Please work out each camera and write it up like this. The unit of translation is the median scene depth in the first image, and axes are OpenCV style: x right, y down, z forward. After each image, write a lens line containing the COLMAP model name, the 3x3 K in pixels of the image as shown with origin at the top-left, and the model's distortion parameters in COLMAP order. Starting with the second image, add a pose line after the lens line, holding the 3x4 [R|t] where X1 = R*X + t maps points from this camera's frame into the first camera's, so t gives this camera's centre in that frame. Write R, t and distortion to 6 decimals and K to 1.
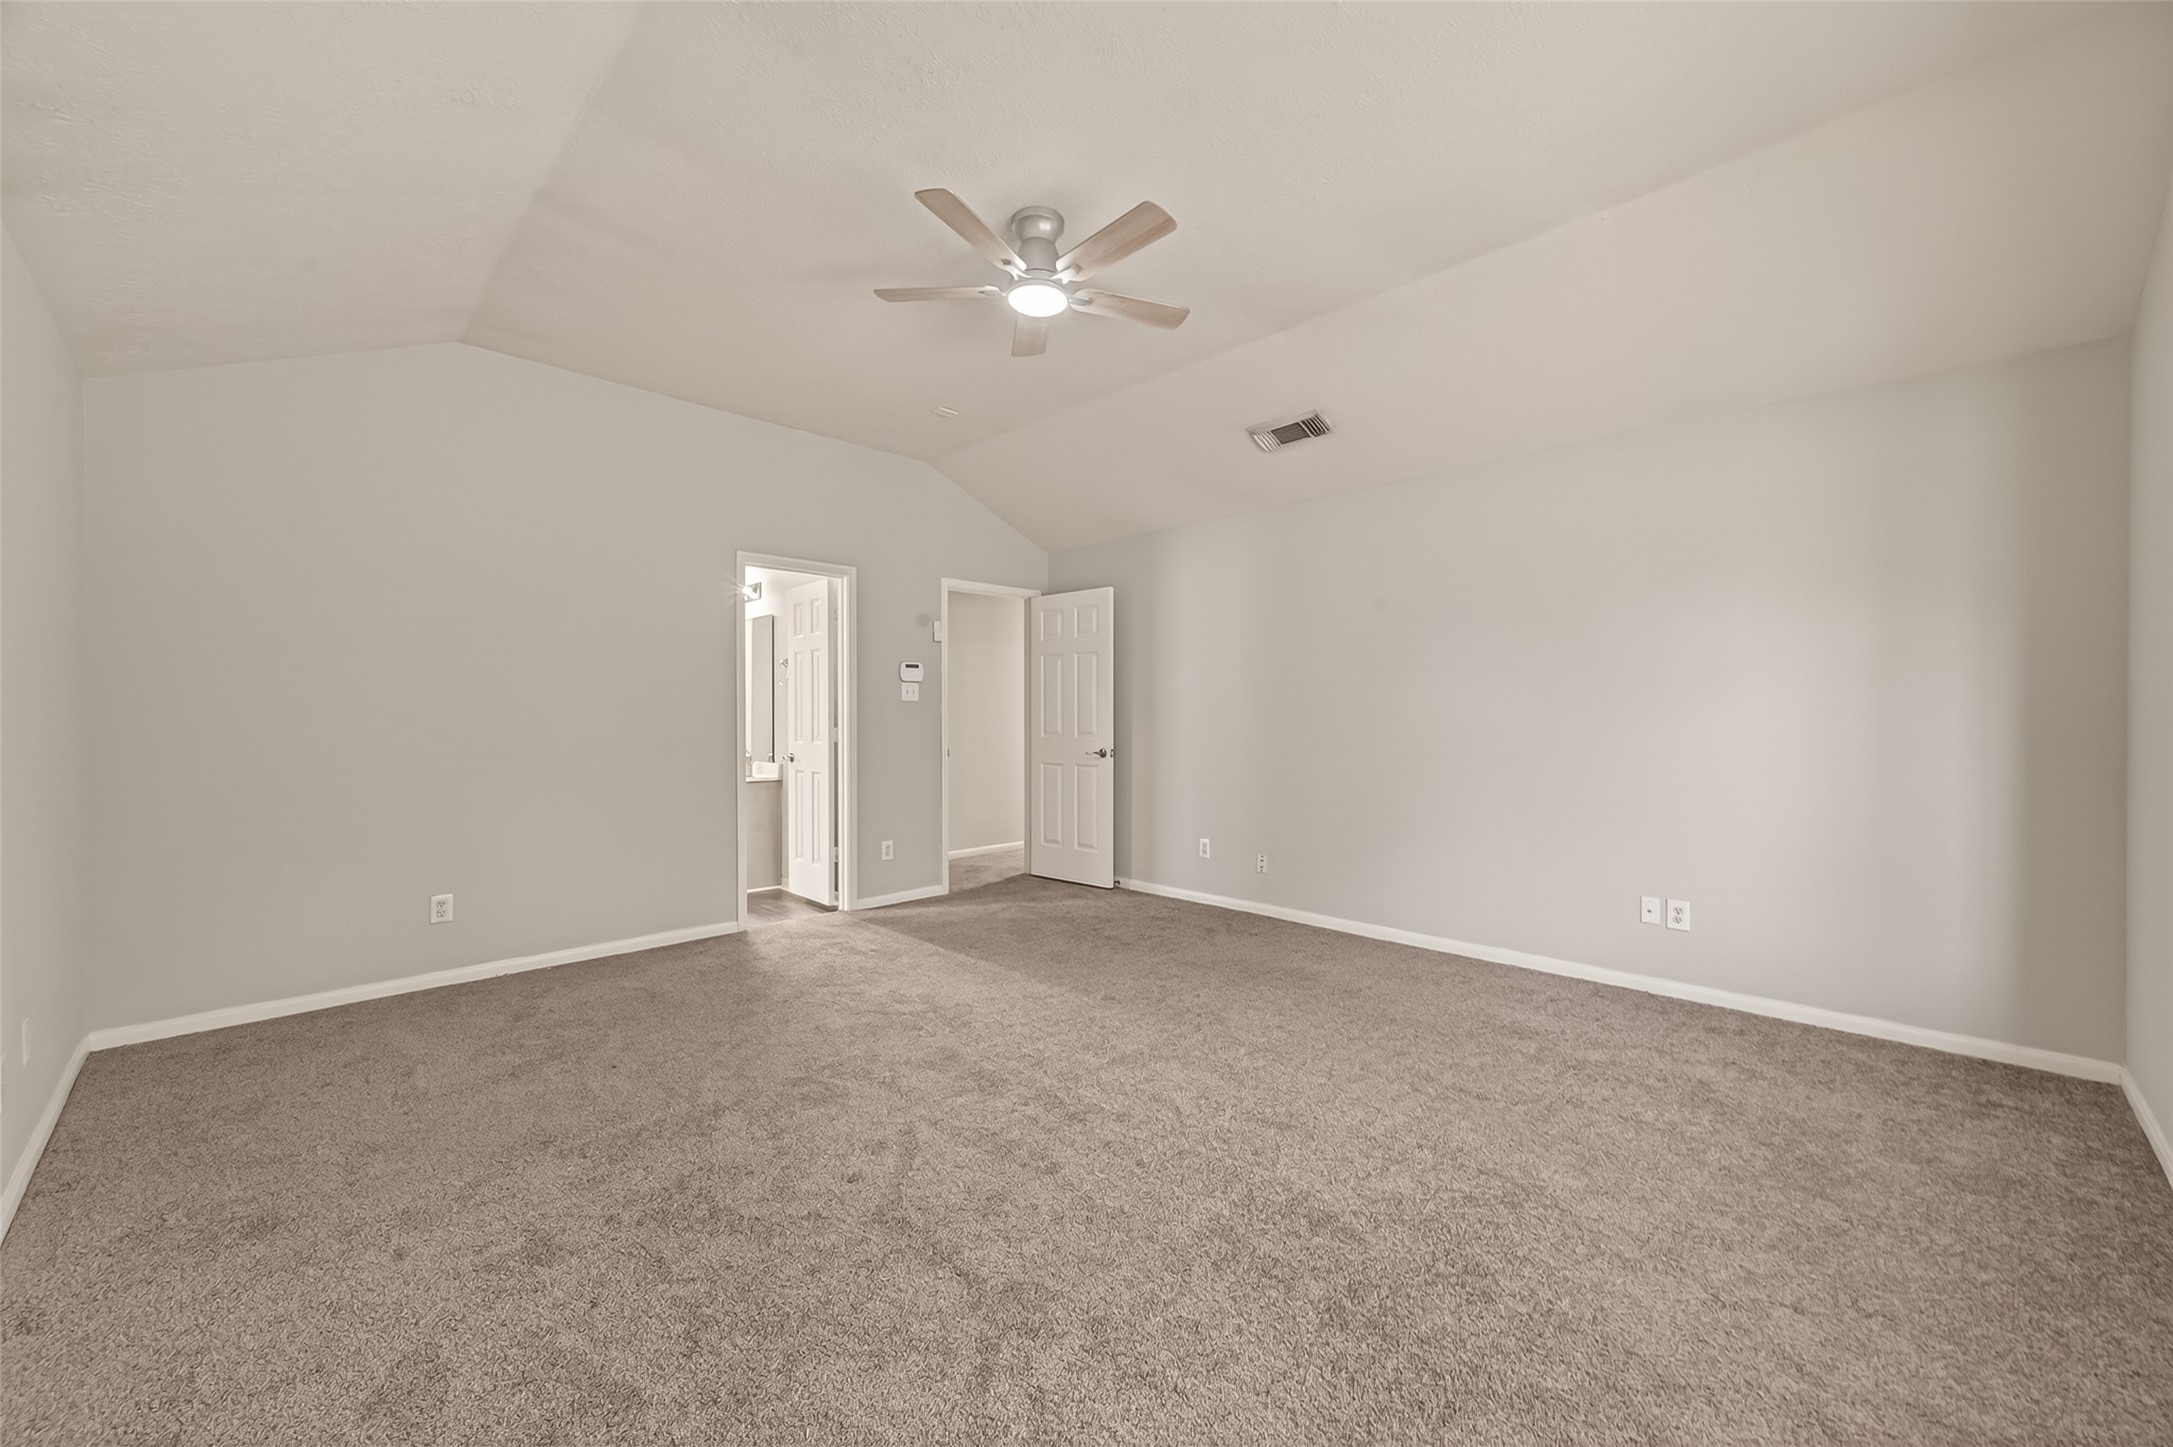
lens RADIAL K [[837.0, 0, 1097.9], [0, 837.0, 730.0], [0, 0, 1]] dist [0.008526, -0.000297]
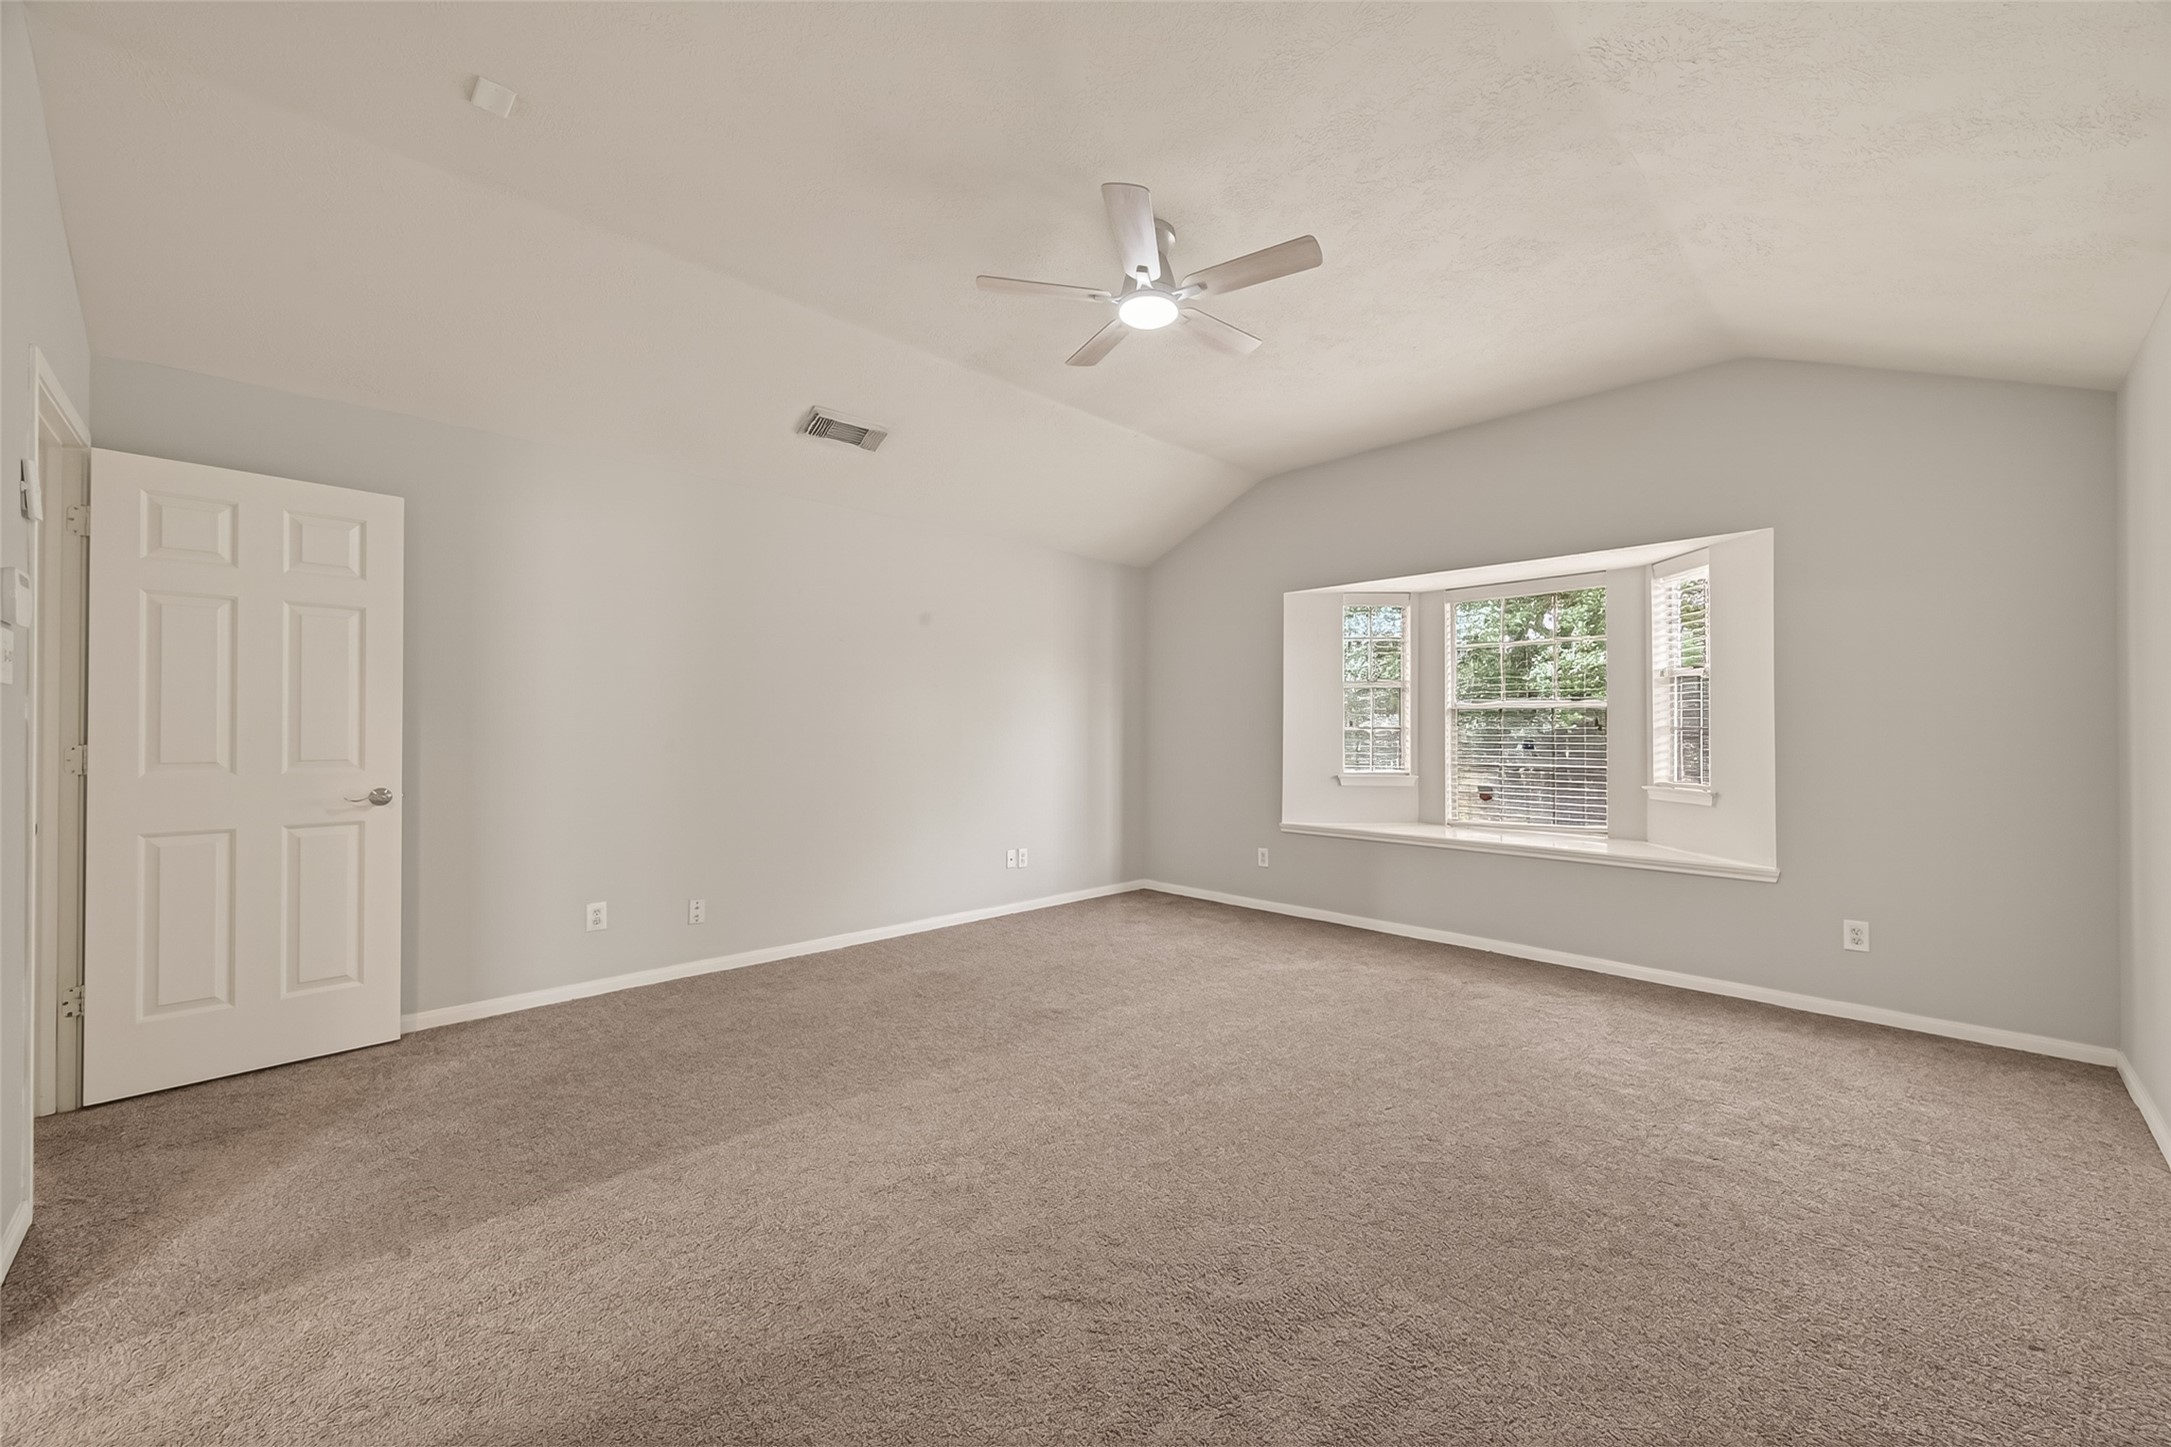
lens RADIAL K [[836.6, 0, 1082.5], [0, 836.6, 727.7], [0, 0, 1]] dist [0.010800, 0.000098]
pose [[0.021755, 0.002955, 0.999759, -0.594907], [0.015272, 0.999878, -0.003288, -0.009787], [-0.999647, 0.015340, 0.021708, 0.593539]]
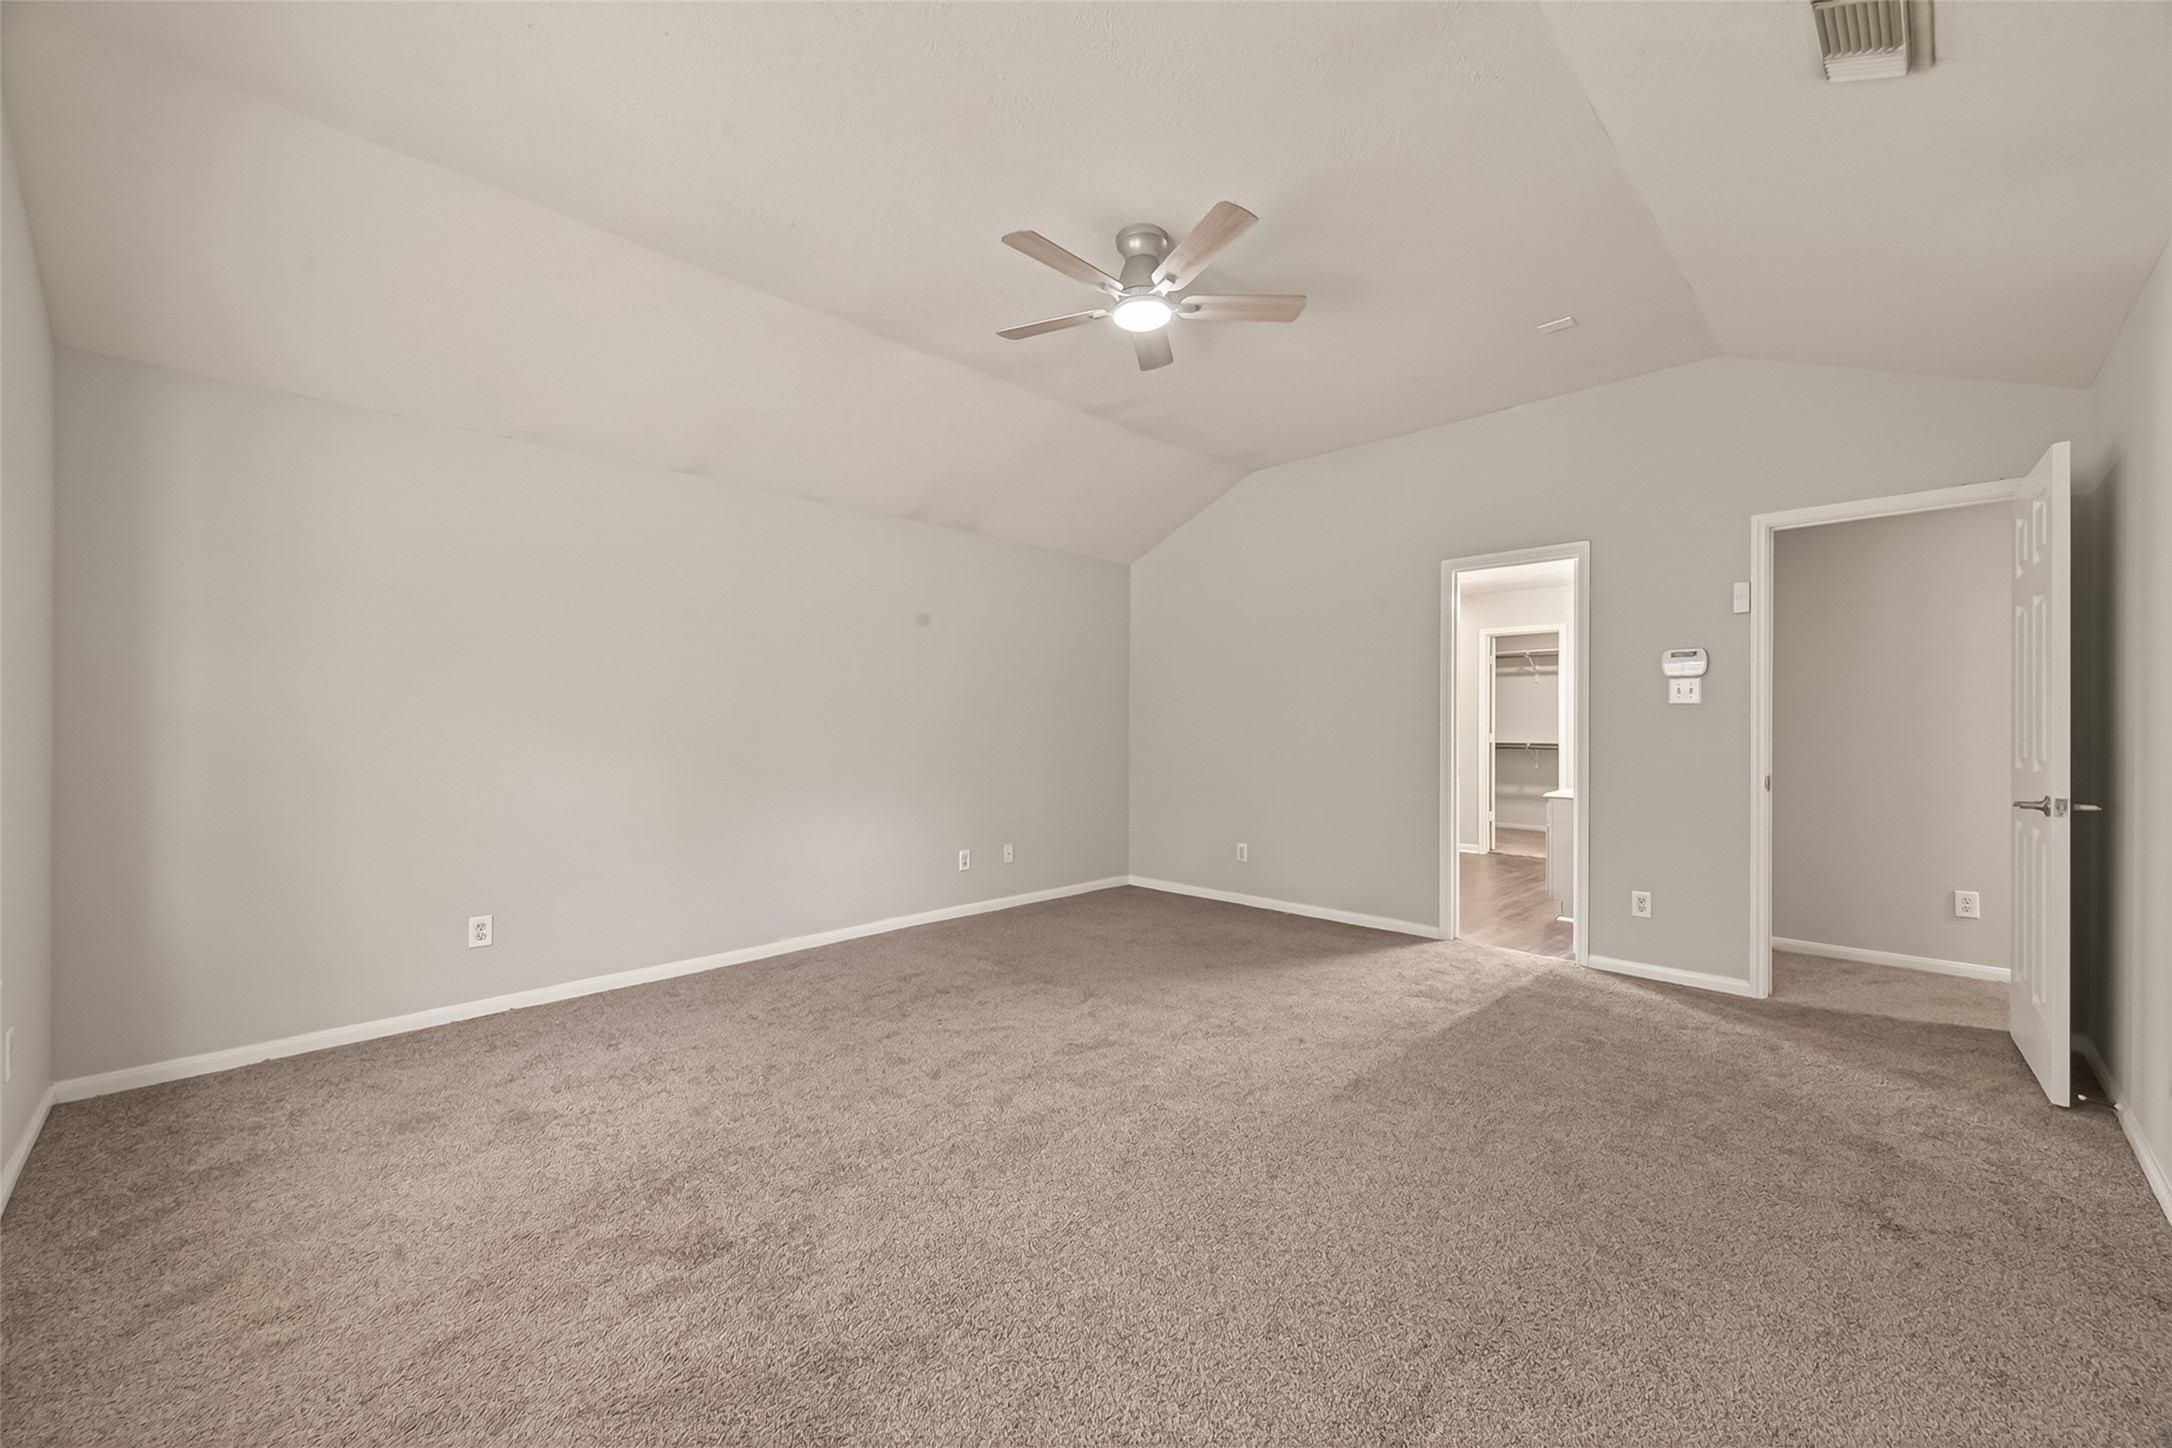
lens RADIAL K [[845.2, 0, 1086.0], [0, 845.2, 724.0], [0, 0, 1]] dist [-0.000482, -0.000079]
pose [[-0.010241, -0.002139, -0.999945, 0.530939], [-0.018983, 0.999818, -0.001944, -0.006739], [0.999767, 0.018962, -0.010280, 0.527787]]
